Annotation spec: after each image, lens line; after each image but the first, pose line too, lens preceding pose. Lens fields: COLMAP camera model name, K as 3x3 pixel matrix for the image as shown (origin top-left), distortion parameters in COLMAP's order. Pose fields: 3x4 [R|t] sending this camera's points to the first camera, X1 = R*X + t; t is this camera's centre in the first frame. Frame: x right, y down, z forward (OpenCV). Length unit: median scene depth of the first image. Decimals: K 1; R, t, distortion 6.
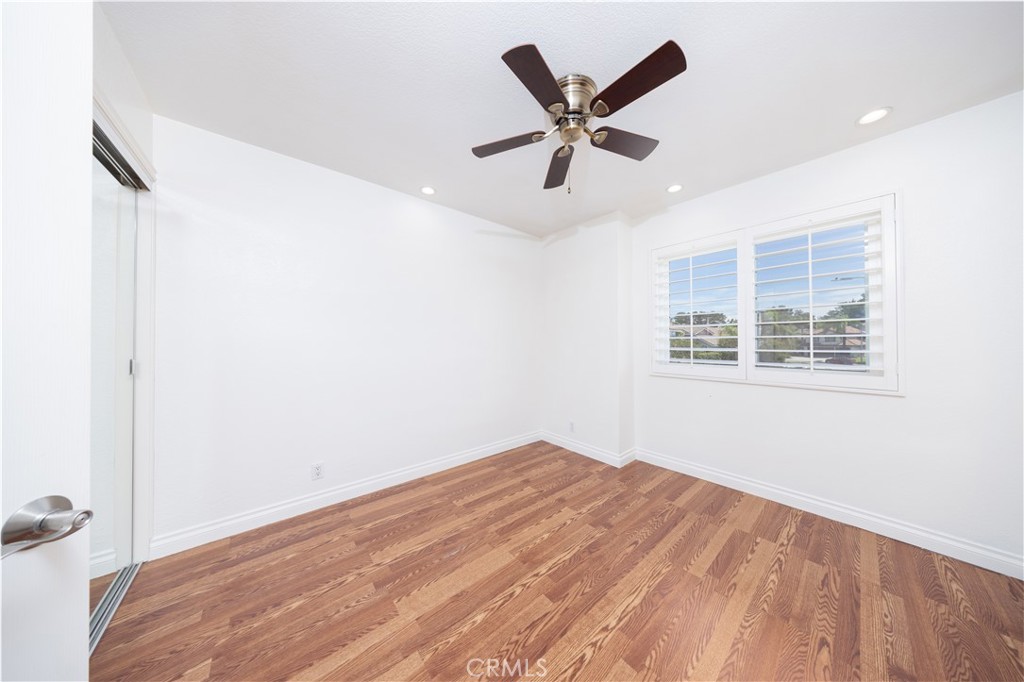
lens RADIAL K [[294.7, 0, 515.0], [0, 294.7, 340.0], [0, 0, 1]] dist [-0.000002, 0.000046]
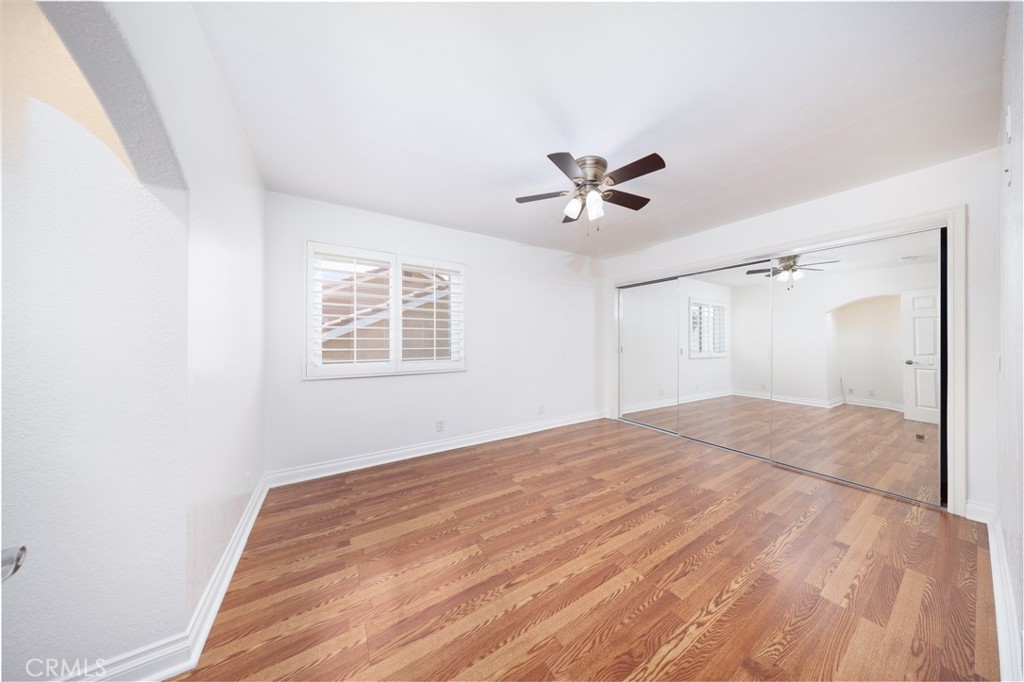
lens RADIAL K [[294.7, 0, 515.0], [0, 294.7, 340.0], [0, 0, 1]] dist [-0.000002, 0.000046]
pose [[-0.990992, -0.004188, 0.133856, 0.408398], [-0.005726, 0.999922, -0.011107, 0.024095], [-0.133799, -0.011774, -0.990939, 2.022269]]
